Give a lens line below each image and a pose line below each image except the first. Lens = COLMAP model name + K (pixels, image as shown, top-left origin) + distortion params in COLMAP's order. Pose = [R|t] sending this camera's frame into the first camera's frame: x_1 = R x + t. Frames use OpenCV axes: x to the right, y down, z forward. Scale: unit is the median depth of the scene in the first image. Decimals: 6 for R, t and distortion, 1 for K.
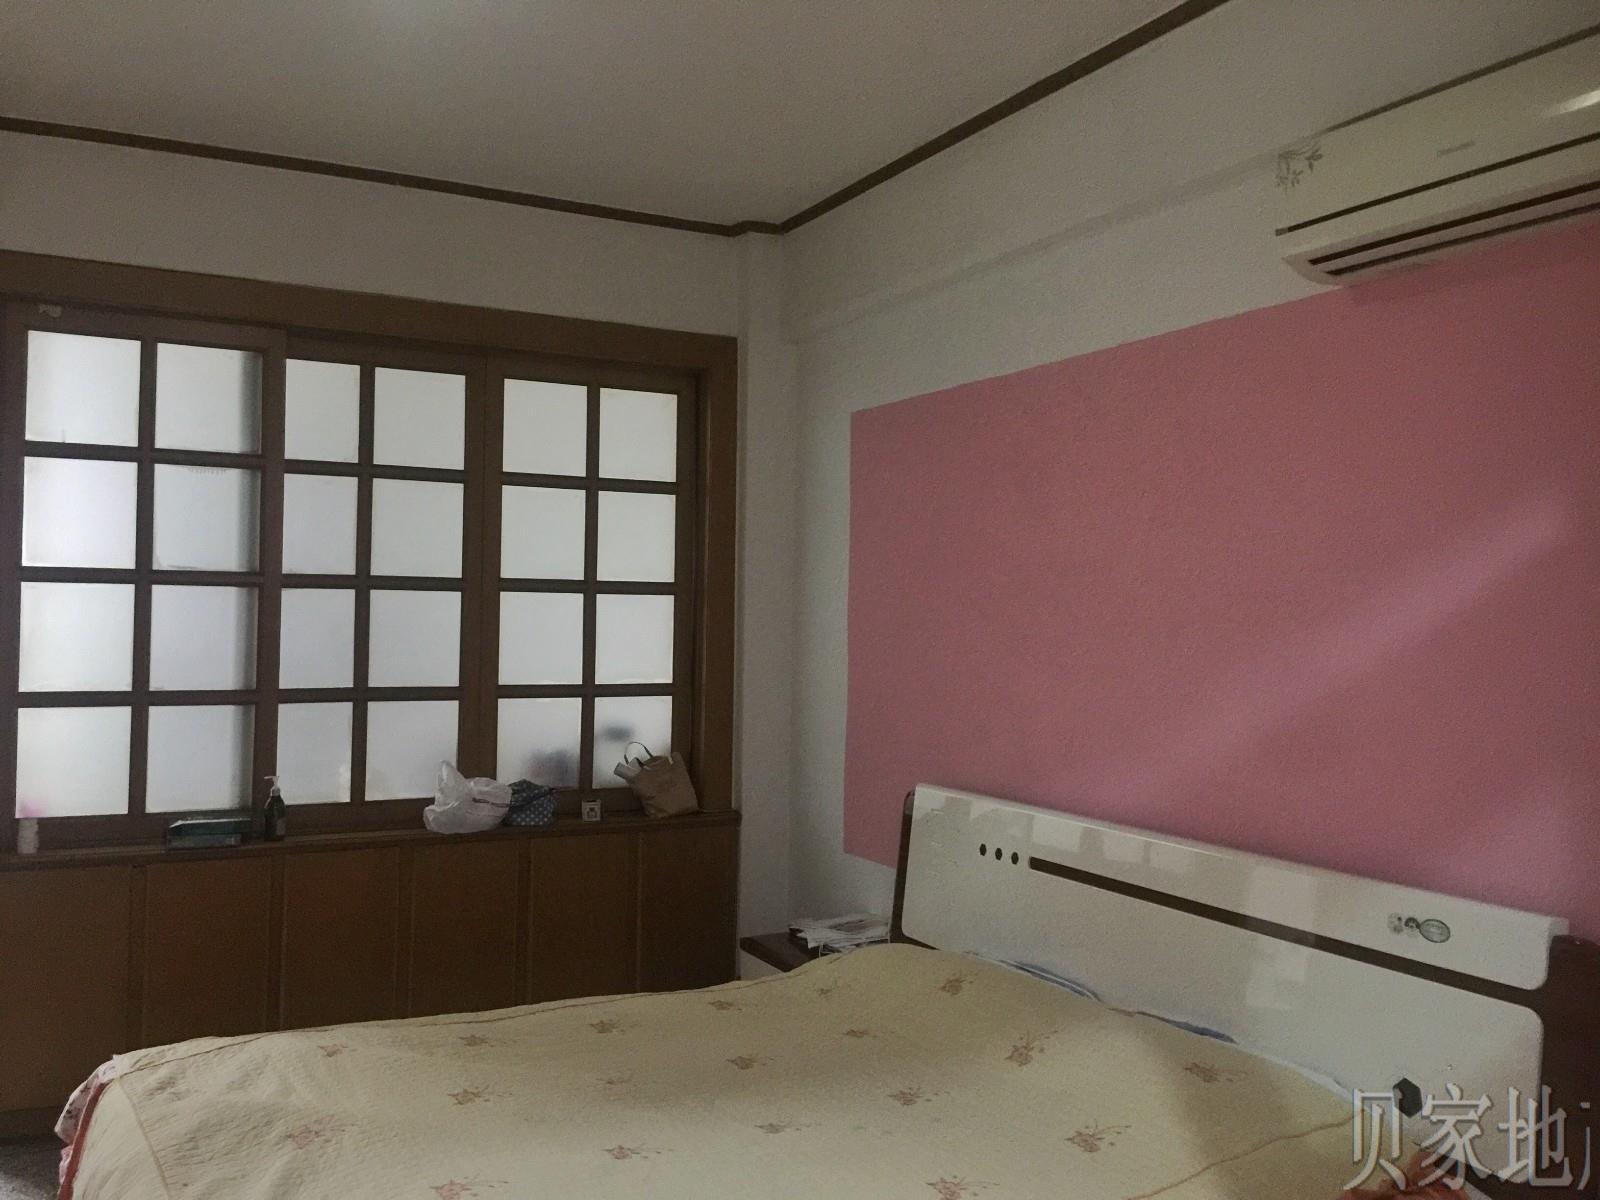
lens RADIAL K [[1380.8, 0, 800.0], [0, 1380.8, 600.0], [0, 0, 1]] dist [0.082728, -0.133117]
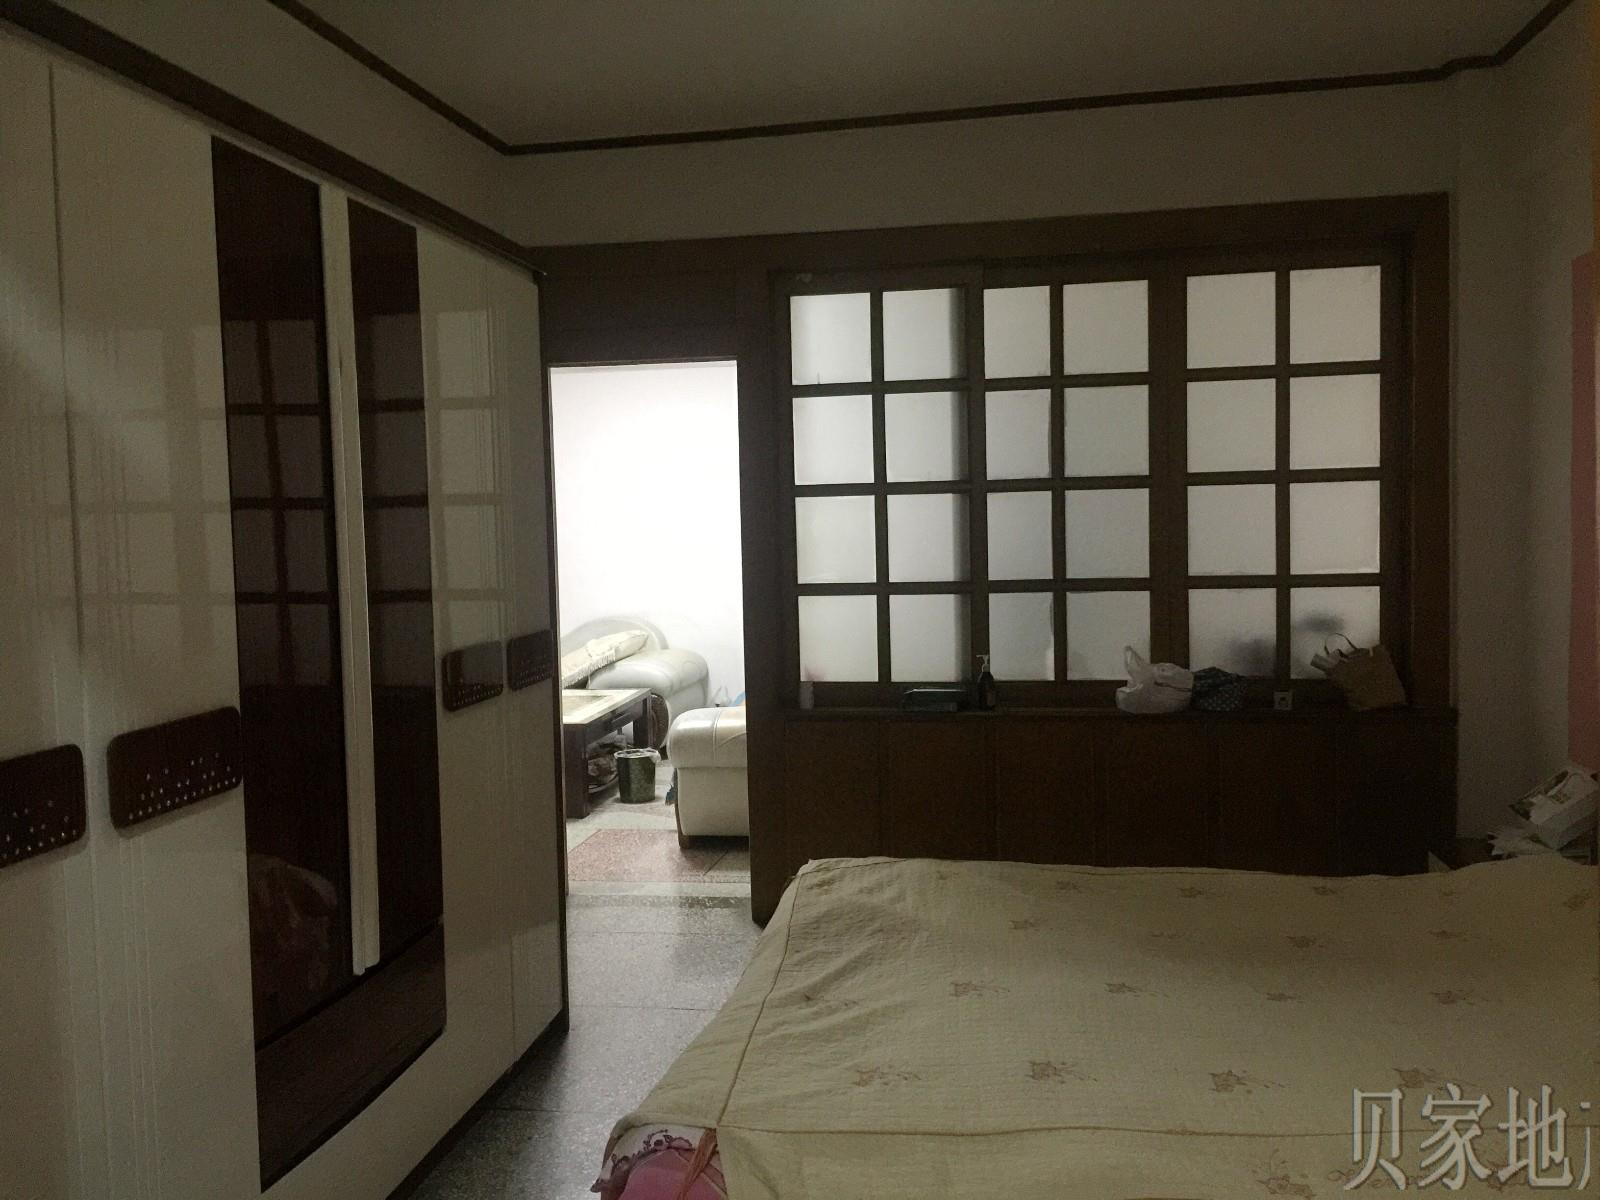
lens RADIAL K [[1375.0, 0, 800.0], [0, 1375.0, 600.0], [0, 0, 1]] dist [0.108269, -0.117830]
pose [[0.806165, 0.002235, -0.591687, 0.170484], [0.041672, 0.997295, 0.060546, 0.004187], [0.590222, -0.073467, 0.803891, -0.012681]]
